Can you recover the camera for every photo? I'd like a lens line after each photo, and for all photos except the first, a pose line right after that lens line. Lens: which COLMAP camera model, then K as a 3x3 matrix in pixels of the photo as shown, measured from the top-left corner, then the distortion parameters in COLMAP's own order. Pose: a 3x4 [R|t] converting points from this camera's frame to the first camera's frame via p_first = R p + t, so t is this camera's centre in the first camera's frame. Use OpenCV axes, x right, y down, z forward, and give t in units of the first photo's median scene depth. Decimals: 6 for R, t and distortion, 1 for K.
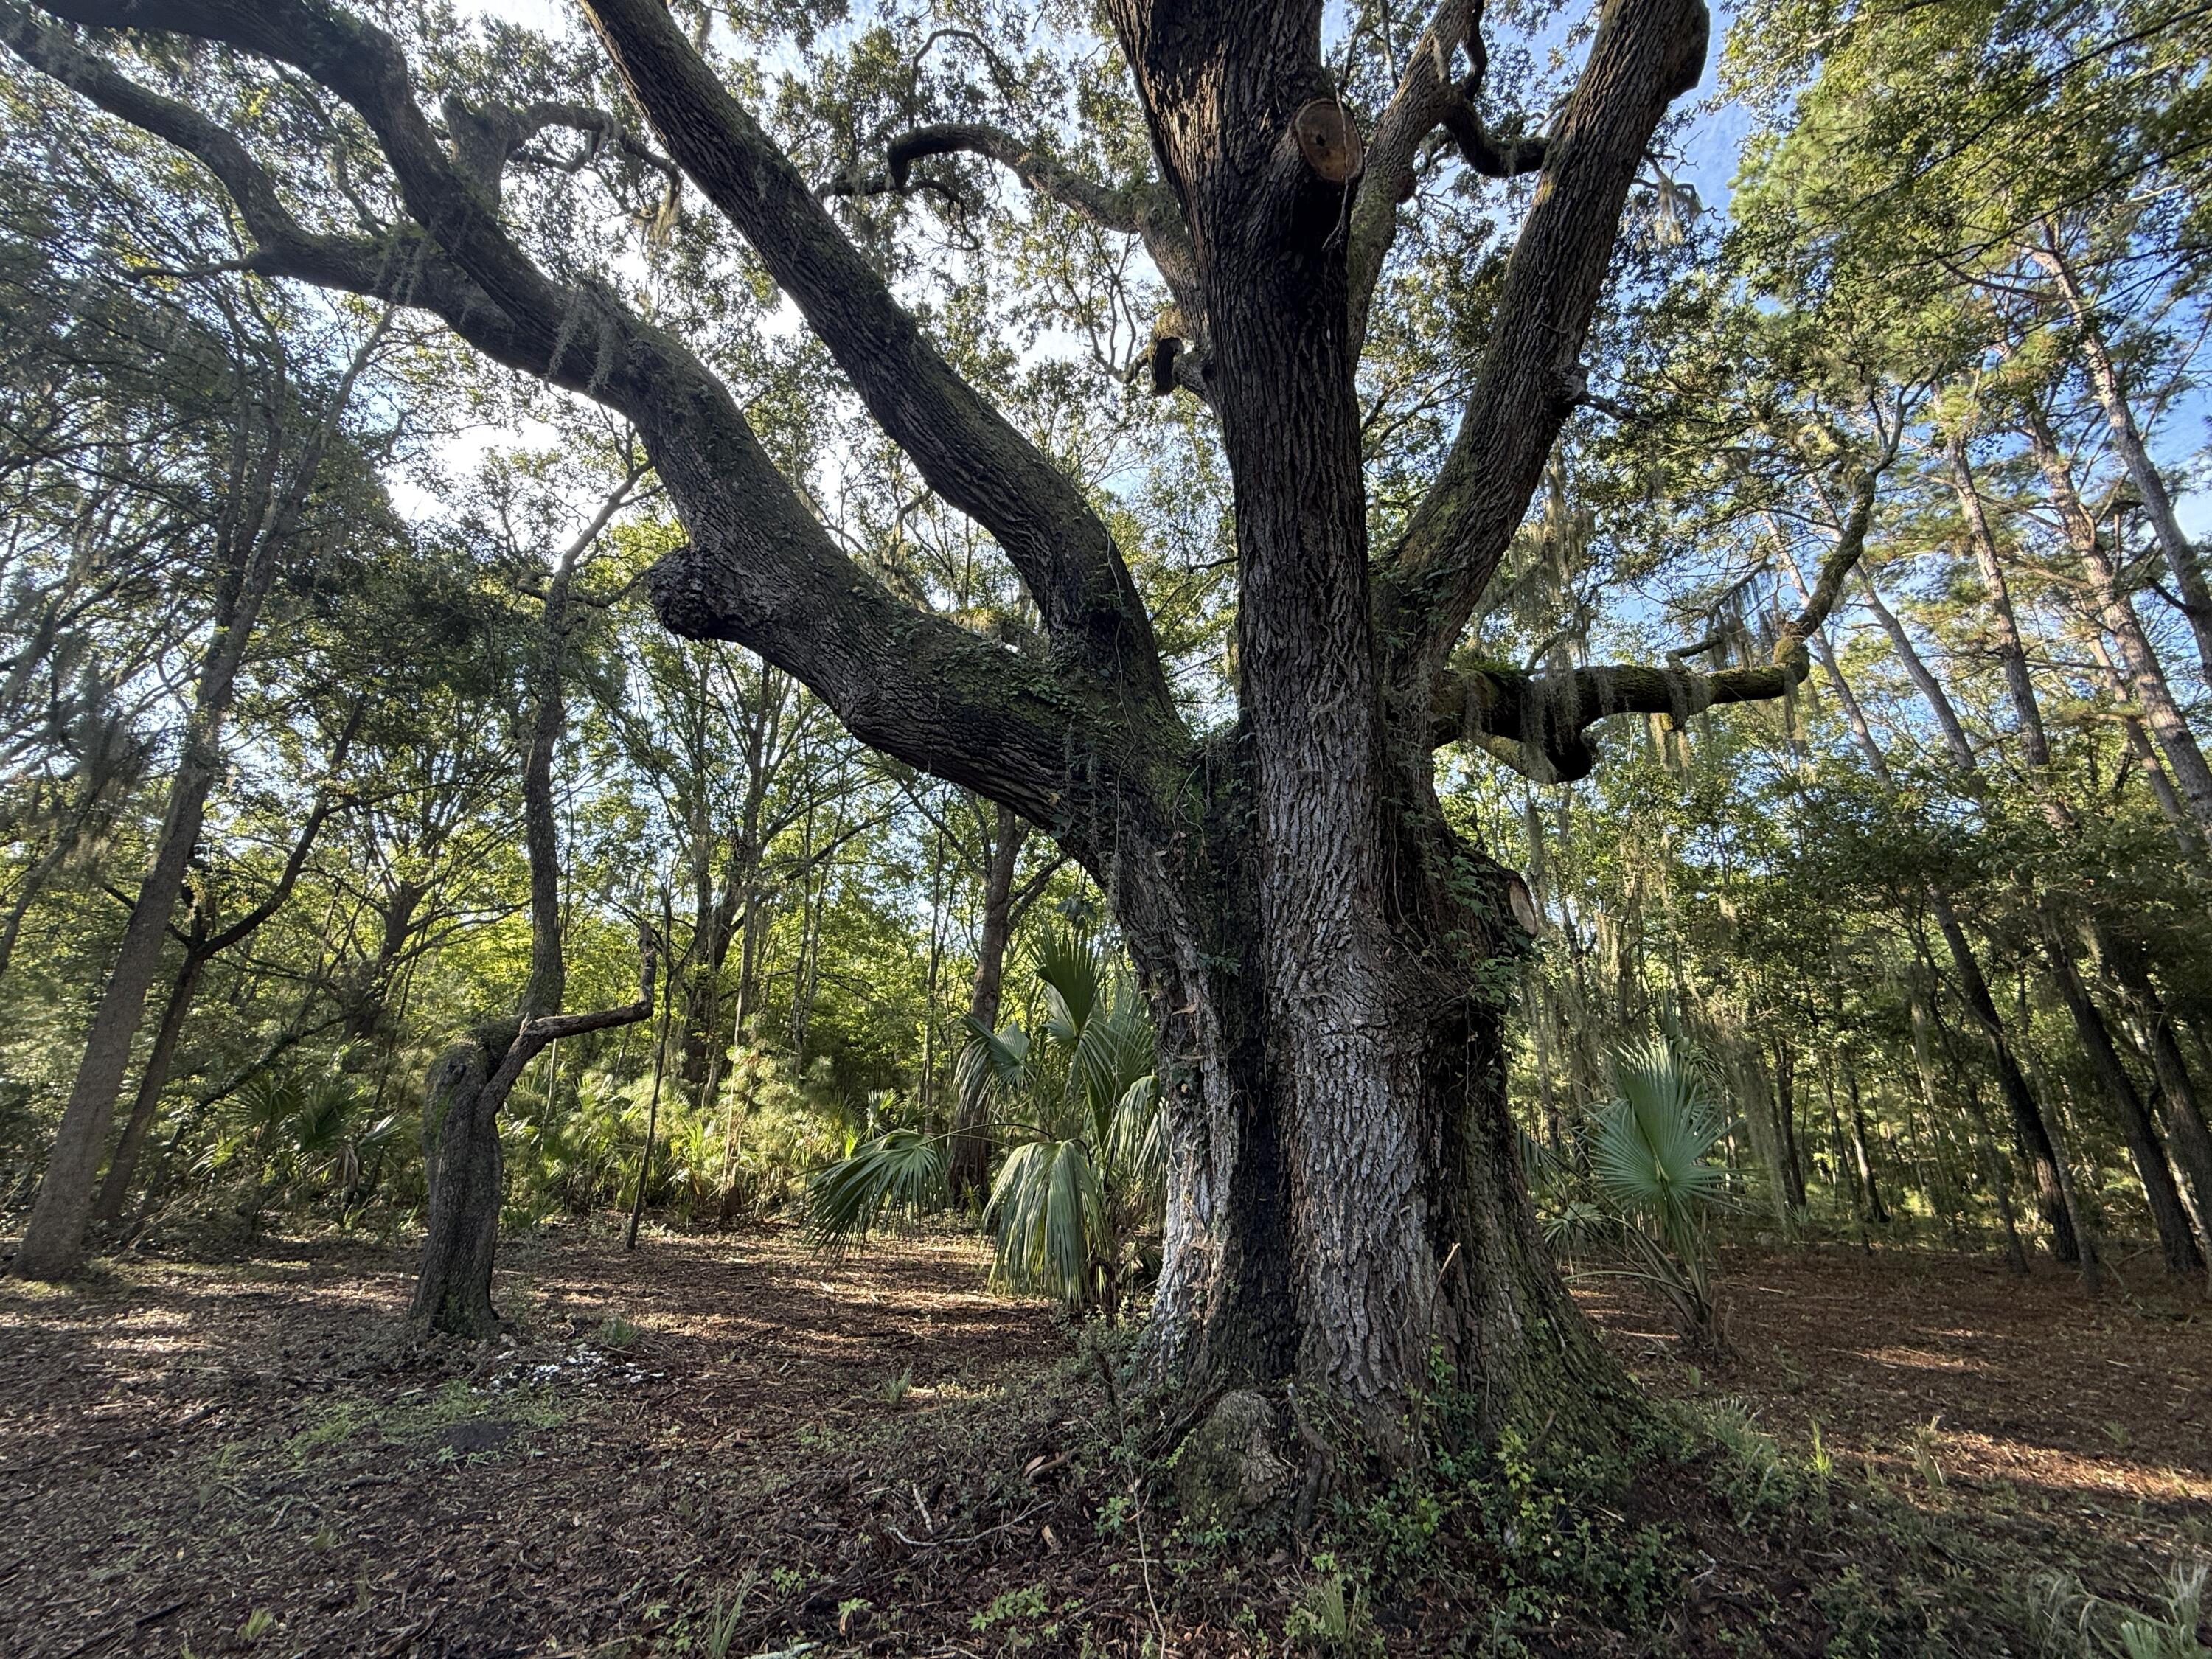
lens RADIAL K [[884.1, 0, 1098.8], [0, 884.1, 829.5], [0, 0, 1]] dist [0.000903, 0.000467]
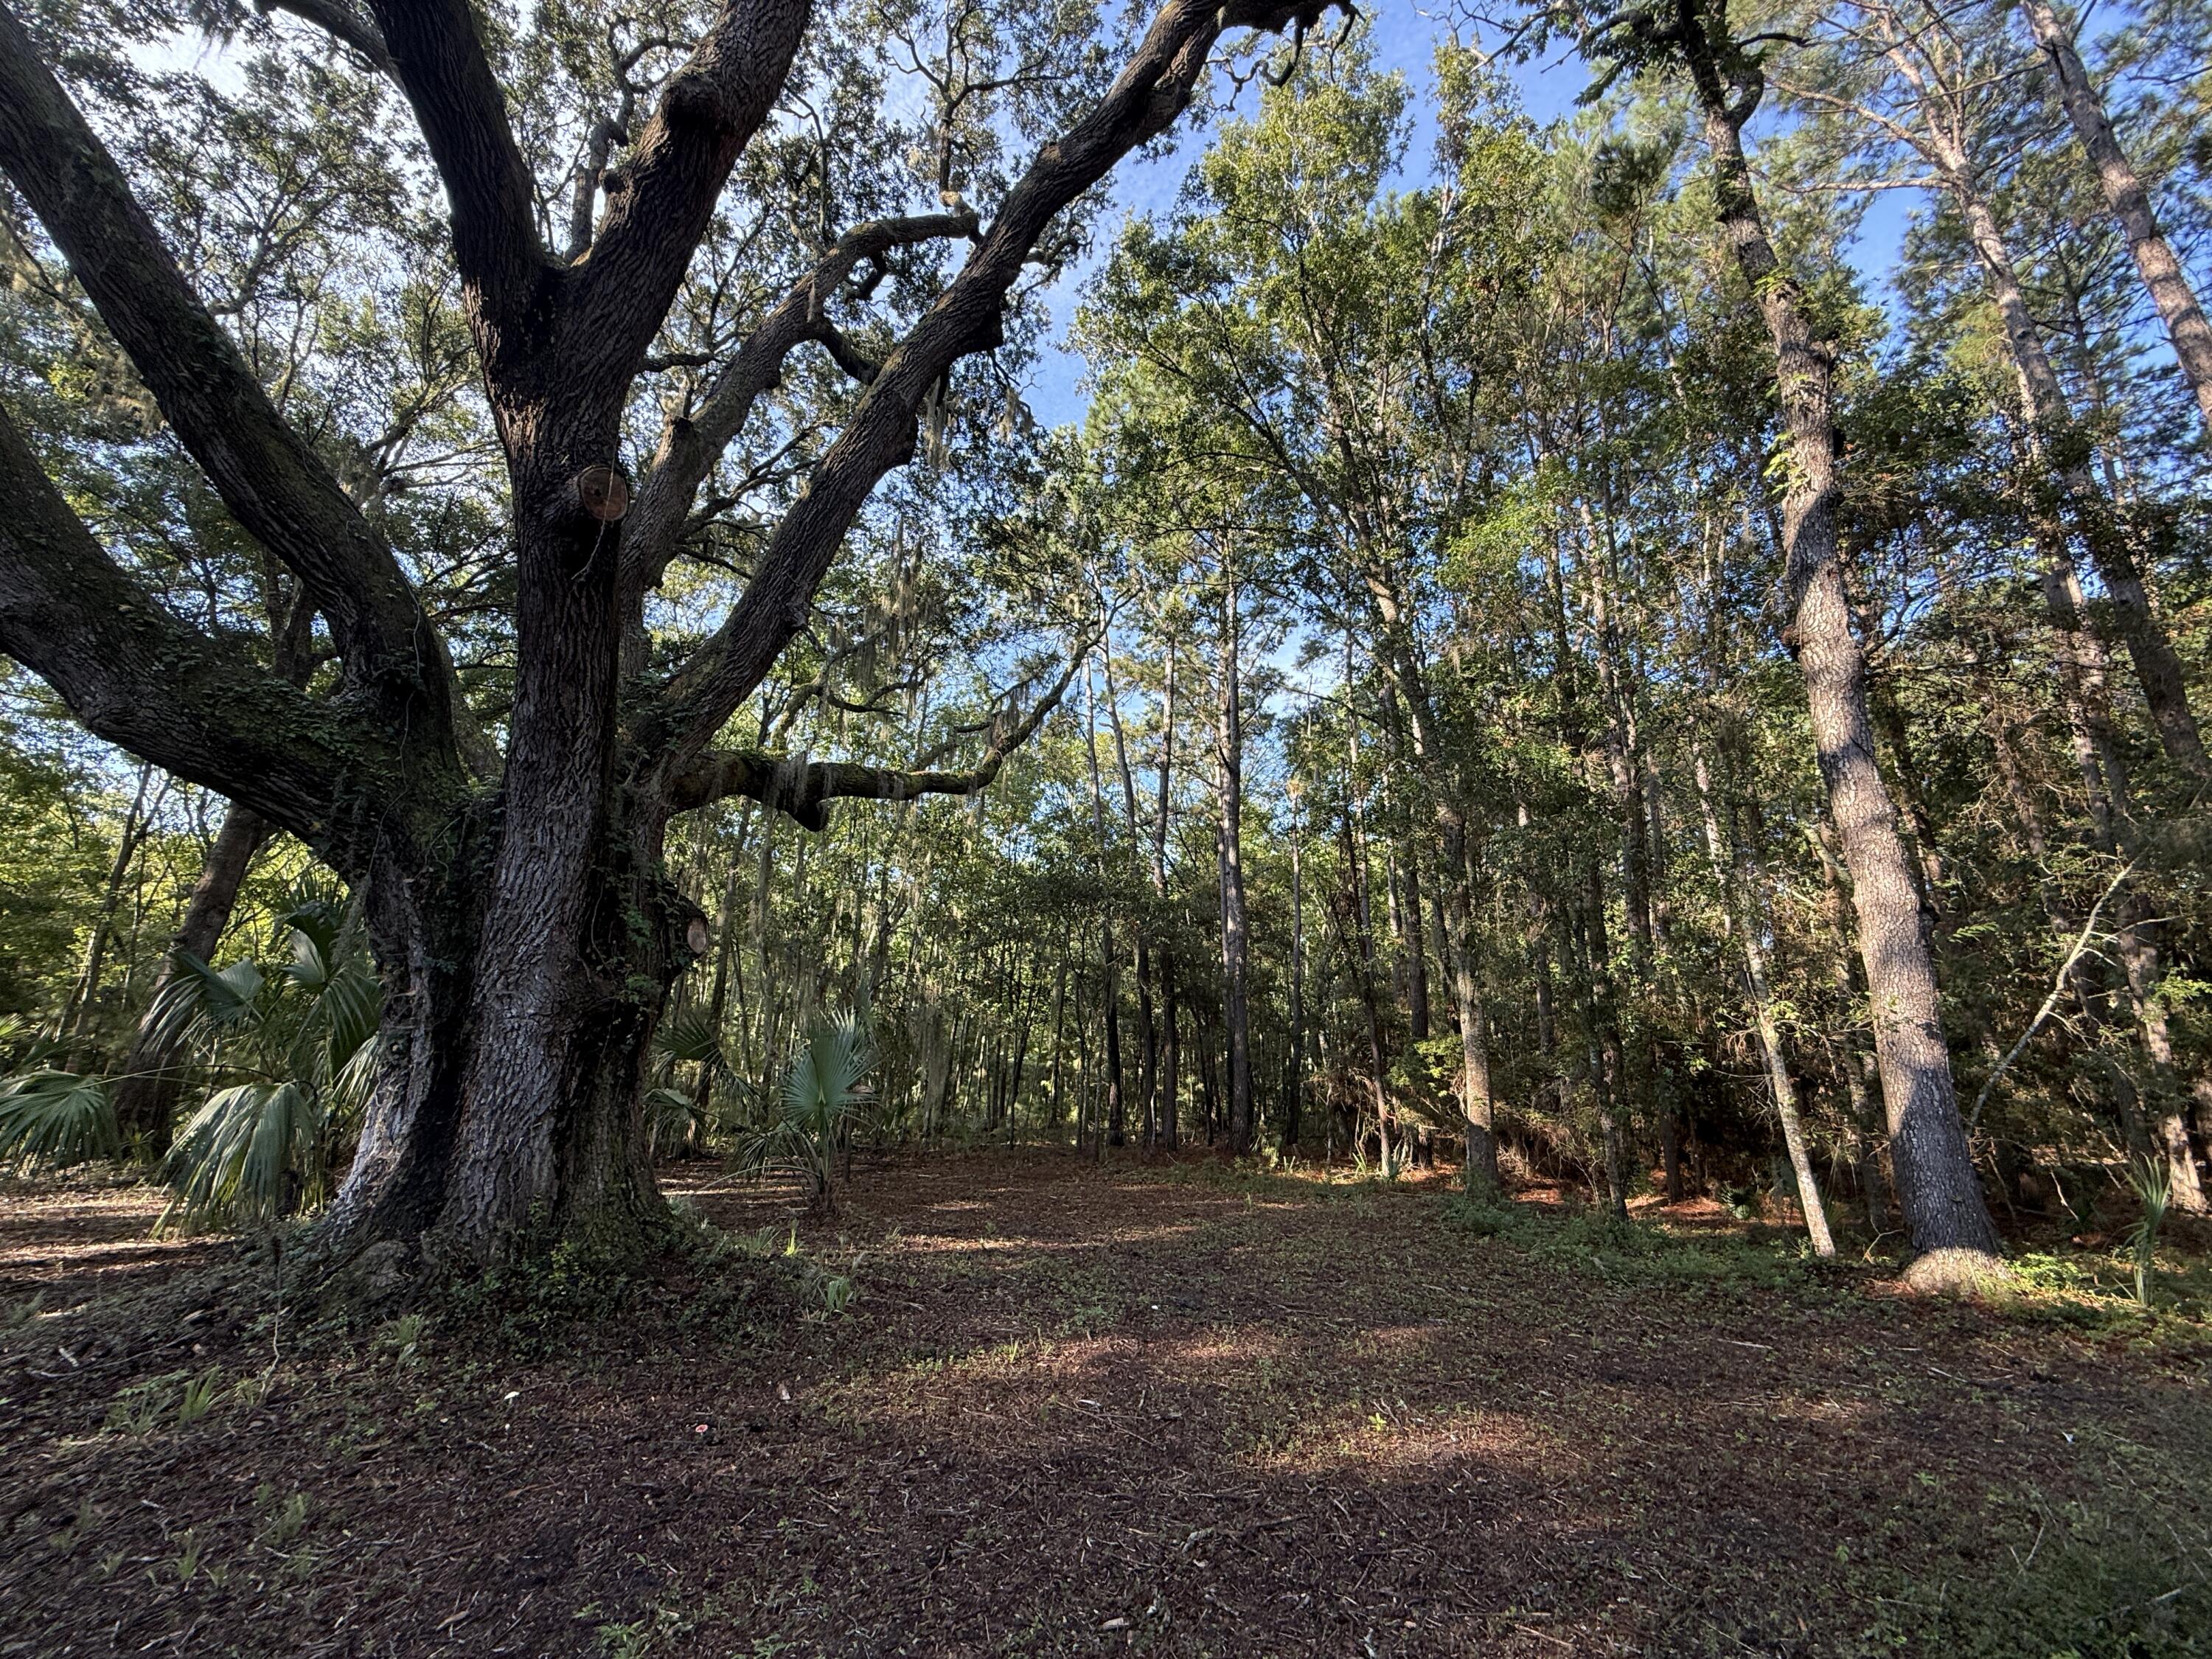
lens RADIAL K [[884.1, 0, 1098.8], [0, 884.1, 829.5], [0, 0, 1]] dist [0.000903, 0.000467]
pose [[0.783256, 0.160582, 0.600603, 0.044892], [-0.202354, 0.979310, 0.002057, -0.171564], [-0.587846, -0.123145, 0.799545, -0.457753]]
